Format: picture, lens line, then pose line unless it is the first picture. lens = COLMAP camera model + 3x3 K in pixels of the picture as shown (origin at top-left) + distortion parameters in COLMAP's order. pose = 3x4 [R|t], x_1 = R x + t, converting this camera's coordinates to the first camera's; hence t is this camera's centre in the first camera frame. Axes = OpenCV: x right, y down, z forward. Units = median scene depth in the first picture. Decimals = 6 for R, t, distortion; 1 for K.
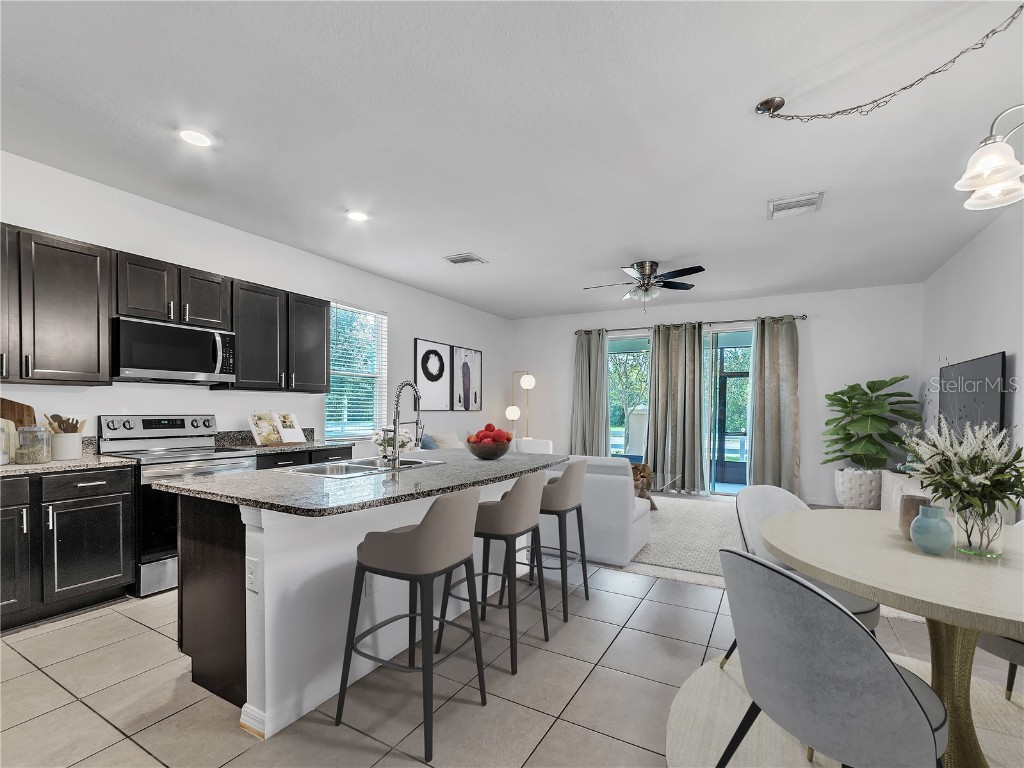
lens RADIAL K [[470.1, 0, 508.9], [0, 470.1, 421.5], [0, 0, 1]] dist [-0.001681, -0.000305]
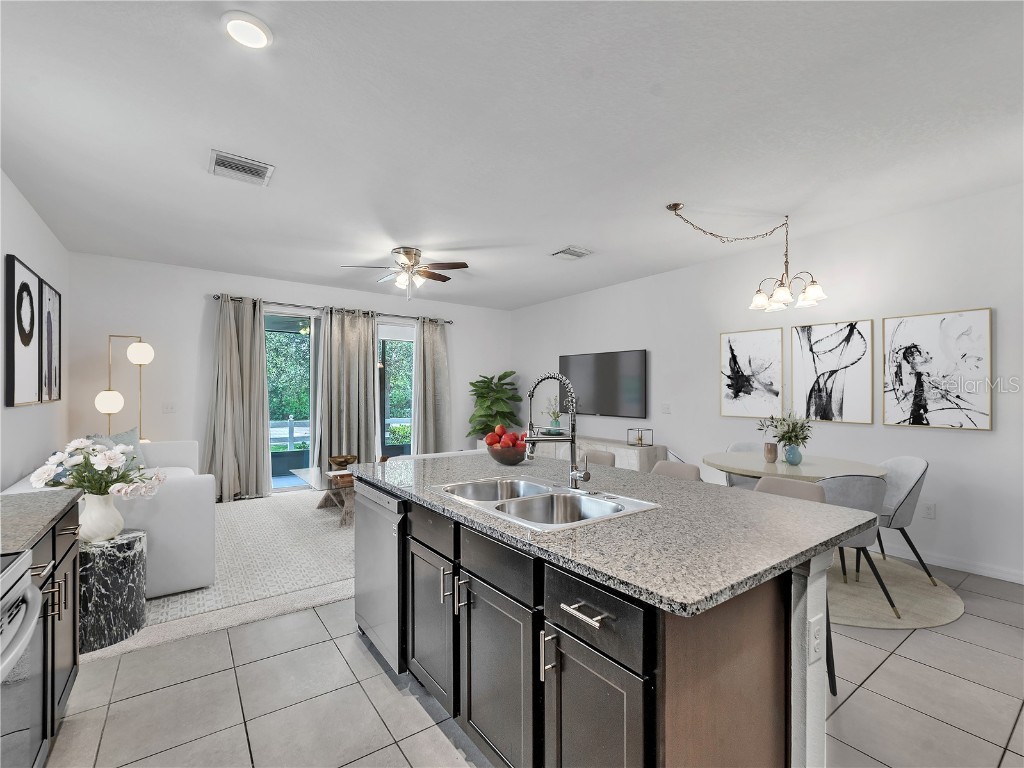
lens RADIAL K [[462.4, 0, 515.1], [0, 462.4, 400.6], [0, 0, 1]] dist [-0.000752, 0.000157]
pose [[0.413743, -0.011568, 0.910320, -0.453135], [0.034201, 0.999411, -0.002845, 0.001705], [-0.909751, 0.032311, 0.413895, 0.324994]]
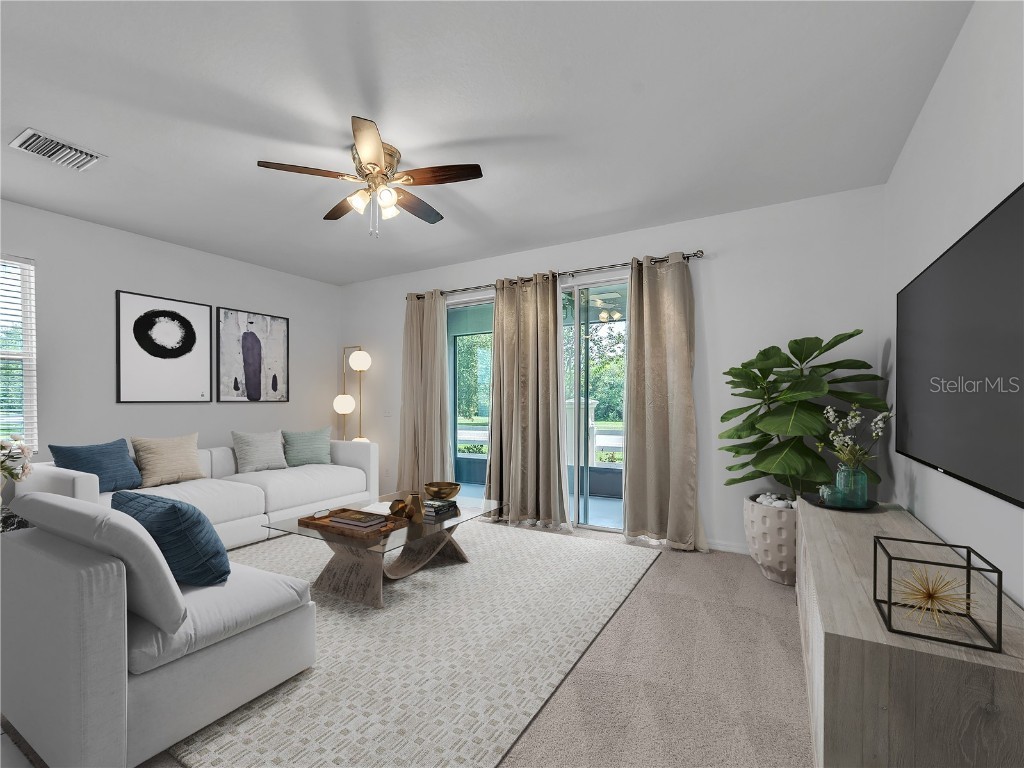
lens RADIAL K [[462.4, 0, 515.1], [0, 462.4, 400.6], [0, 0, 1]] dist [-0.000752, 0.000157]
pose [[0.999881, -0.011600, 0.010156, 0.334094], [0.011814, 0.999704, -0.021270, -0.005940], [-0.009906, 0.021388, 0.999722, 0.354217]]
